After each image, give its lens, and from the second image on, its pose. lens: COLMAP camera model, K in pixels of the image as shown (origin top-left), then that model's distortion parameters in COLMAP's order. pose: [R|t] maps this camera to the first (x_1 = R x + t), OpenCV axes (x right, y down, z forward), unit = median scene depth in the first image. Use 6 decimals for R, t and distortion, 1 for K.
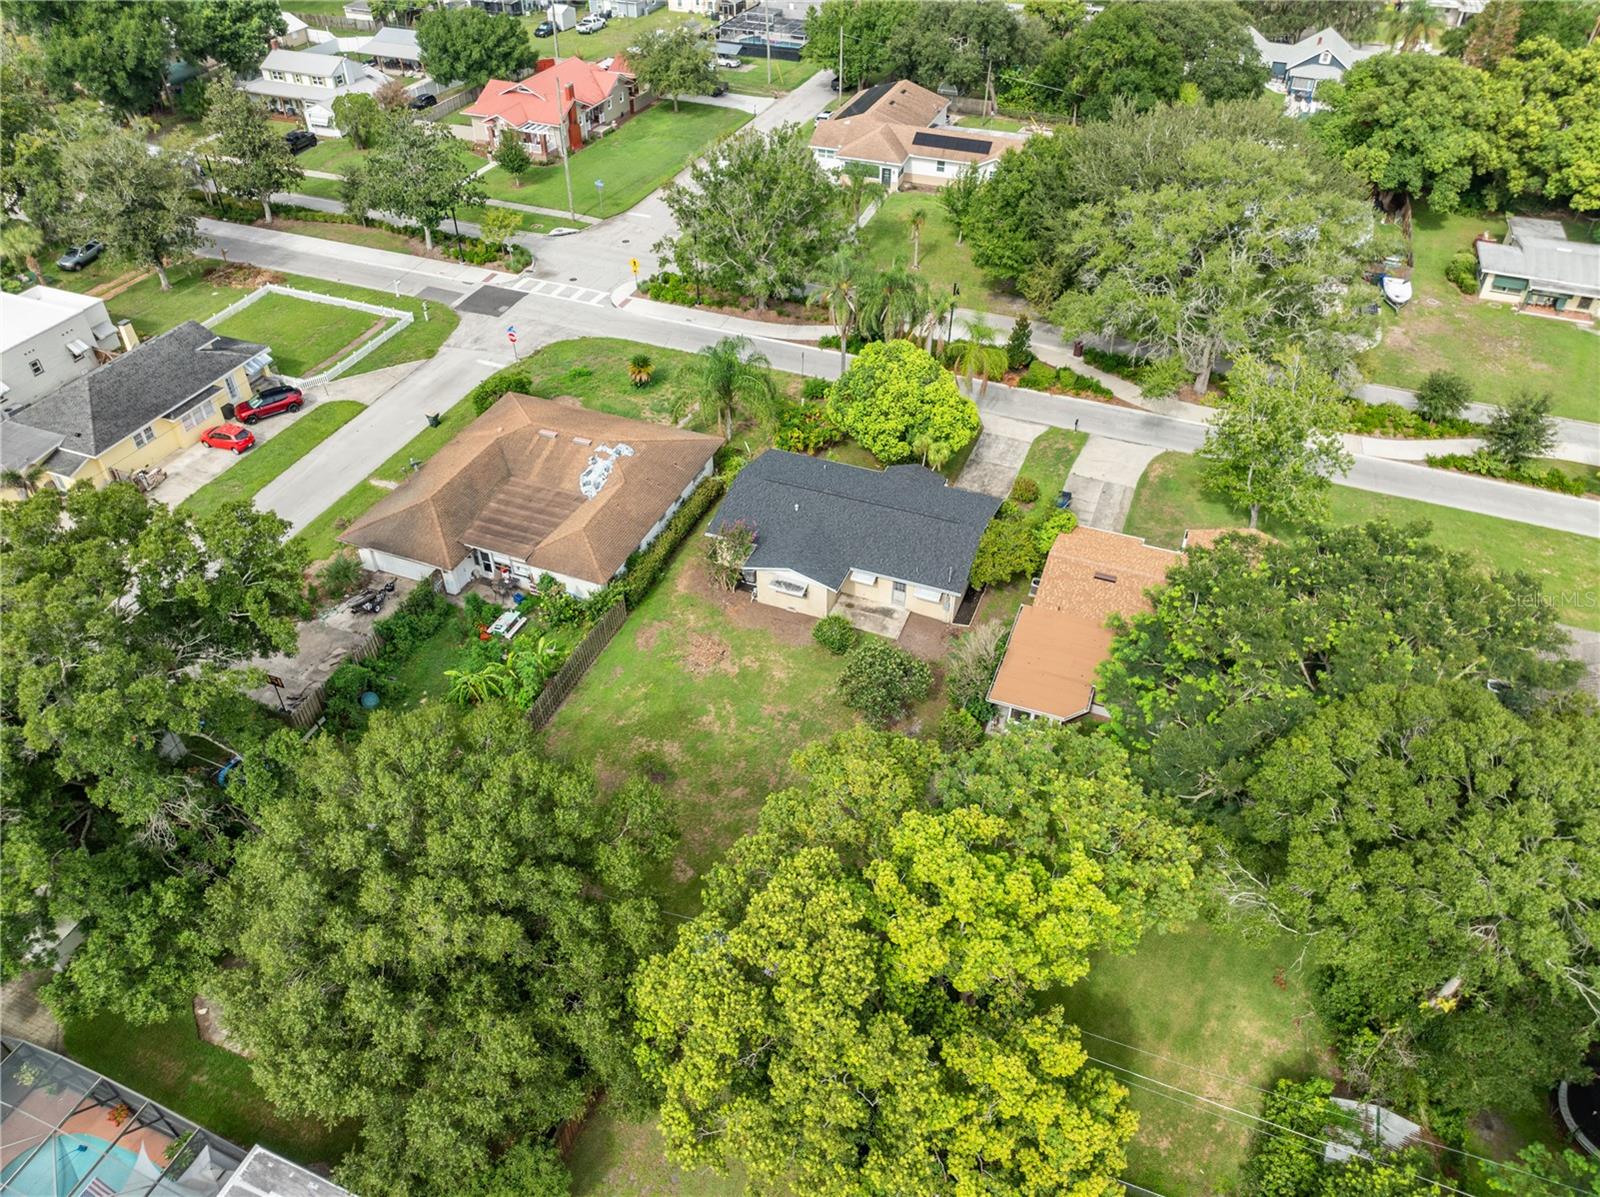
lens RADIAL K [[1123.9, 0, 800.0], [0, 1123.9, 598.5], [0, 0, 1]] dist [-0.054707, 0.036579]
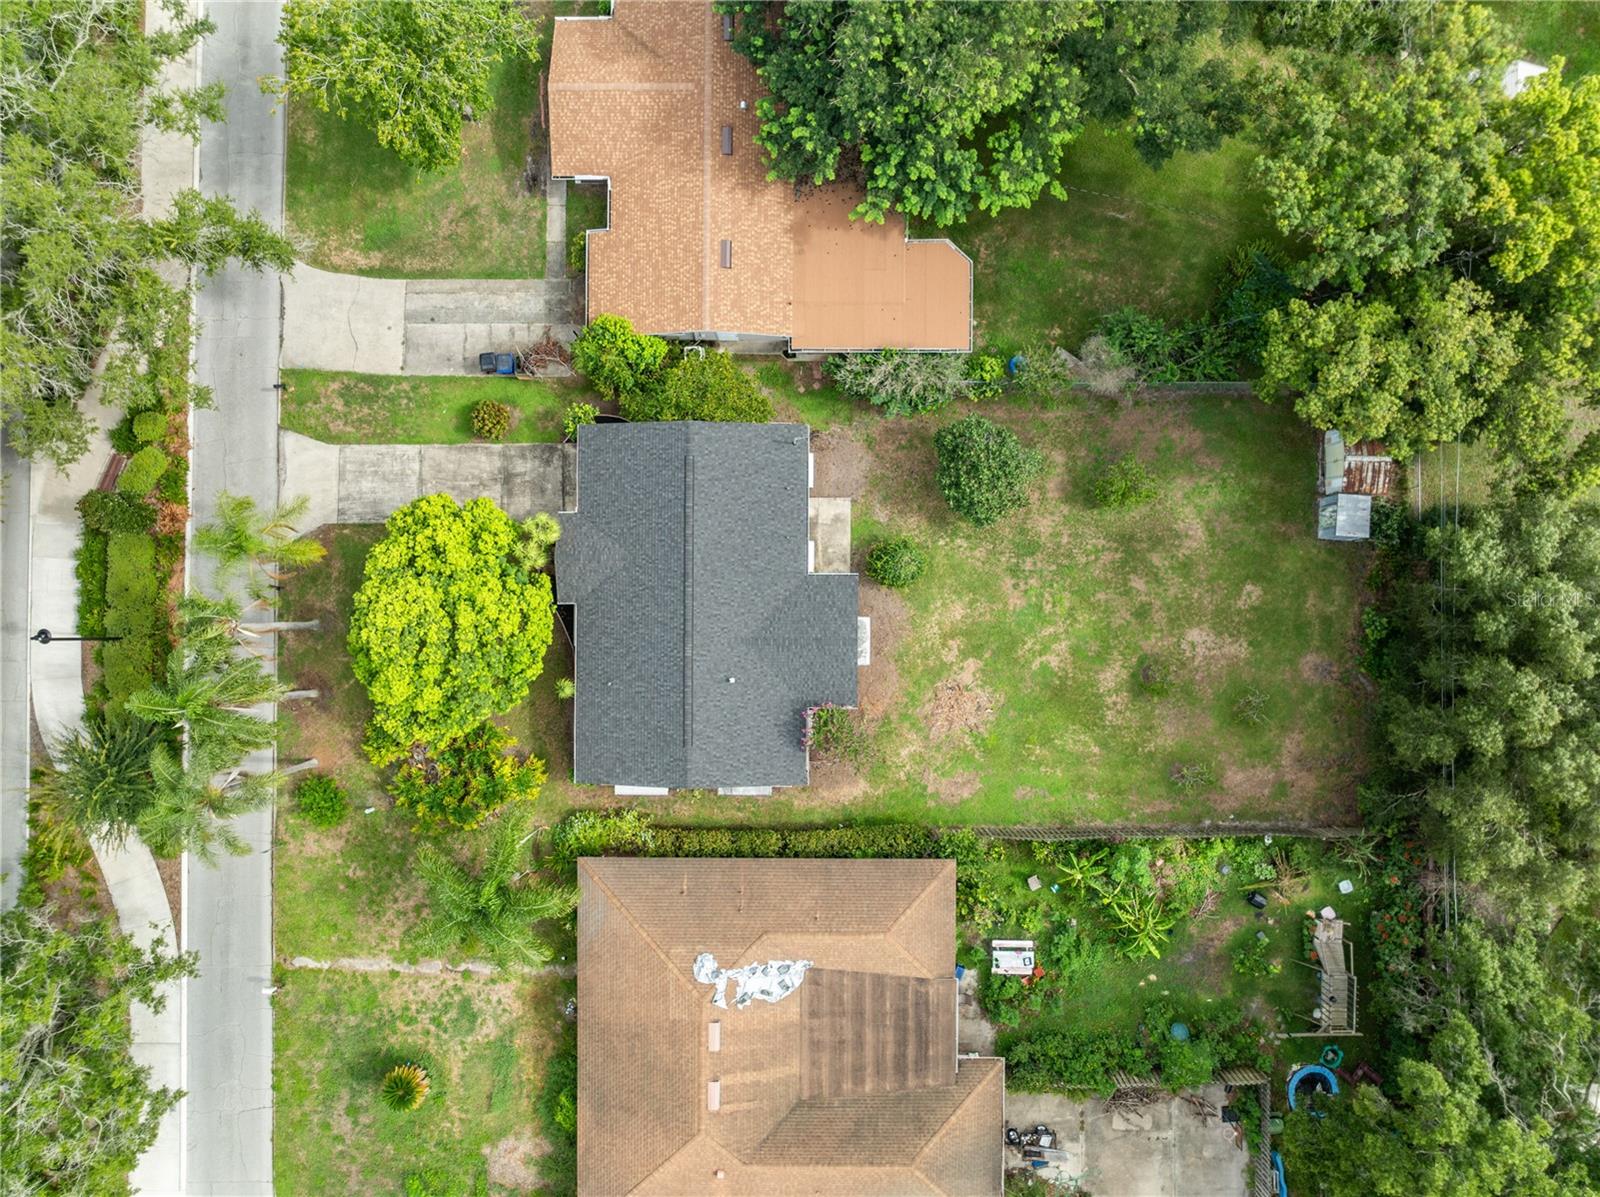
lens RADIAL K [[1127.4, 0, 800.0], [0, 1127.4, 598.5], [0, 0, 1]] dist [-0.029166, -0.002180]
pose [[-0.364677, -0.931090, 0.009103, 0.016661], [0.605057, -0.229527, 0.762380, -0.415868], [-0.707754, 0.283530, 0.647066, 0.344825]]
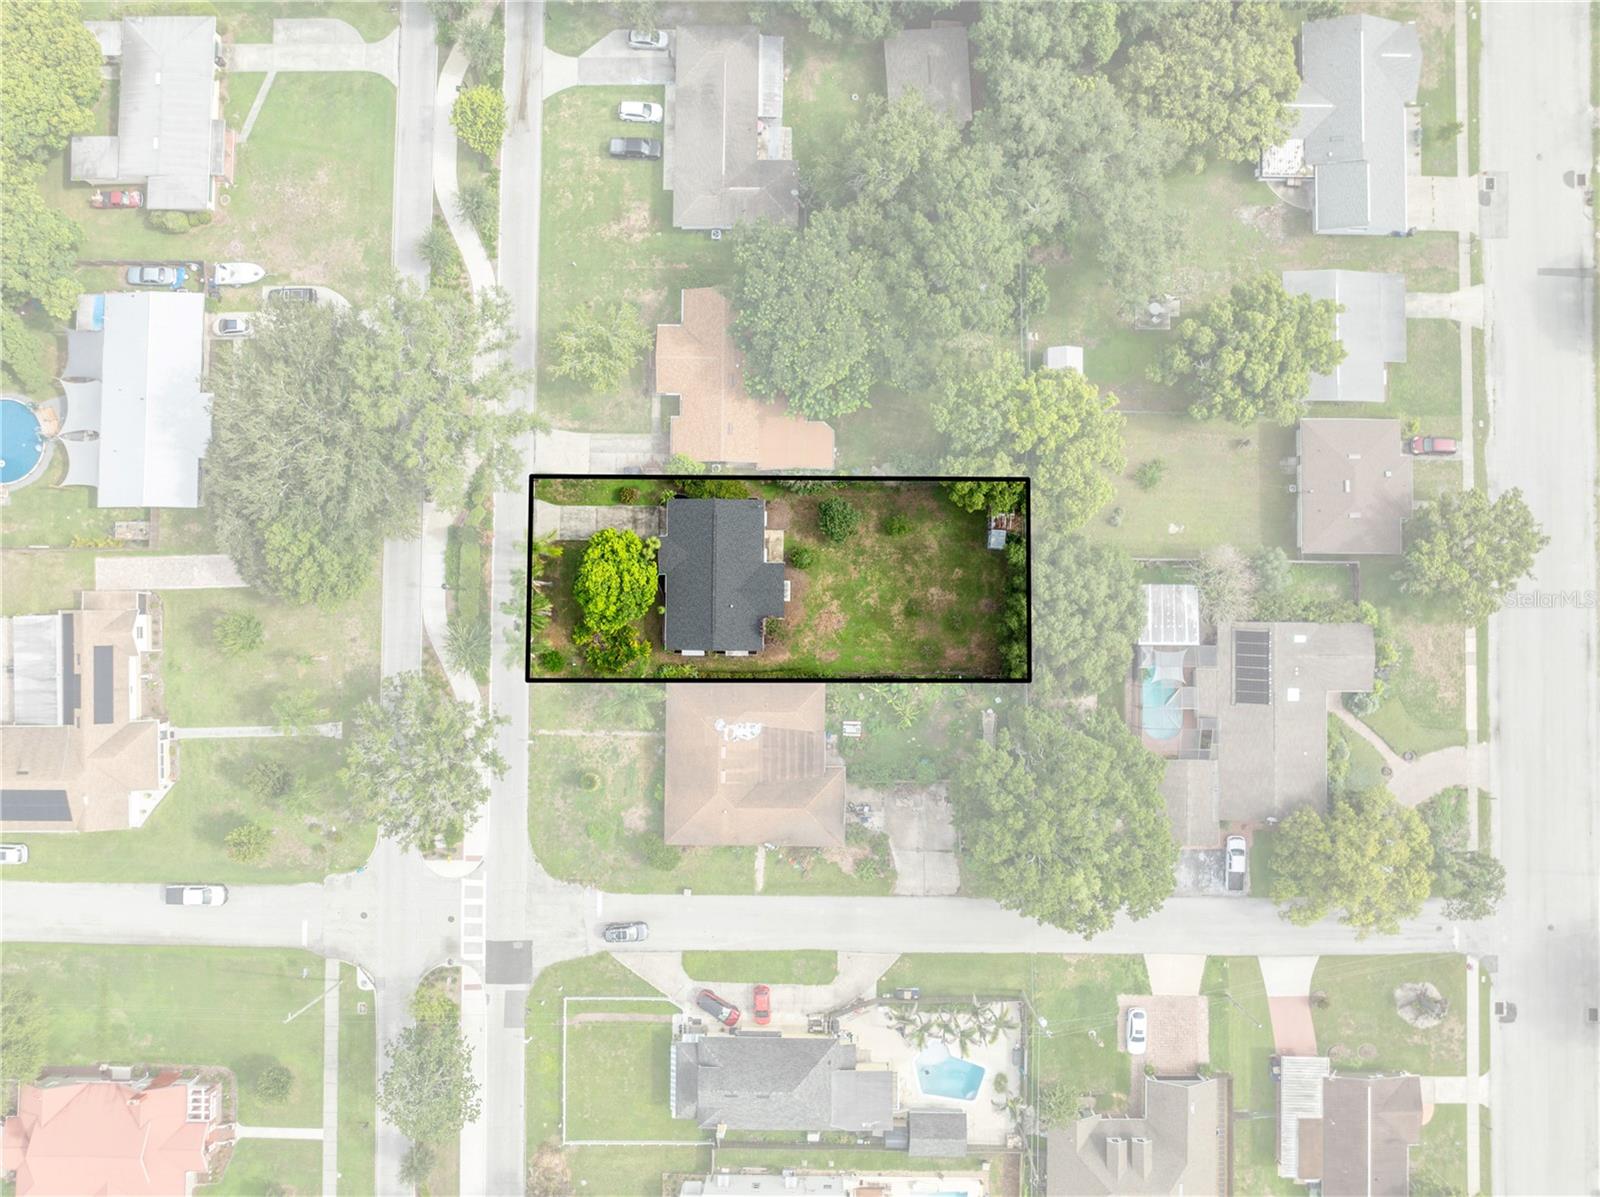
lens RADIAL K [[1145.5, 0, 800.0], [0, 1145.5, 598.5], [0, 0, 1]] dist [-0.010344, -0.005584]
pose [[-0.359577, -0.932804, 0.024113, -0.050484], [0.610460, -0.215619, 0.762133, -0.953664], [-0.705721, 0.288765, 0.646971, -0.151337]]
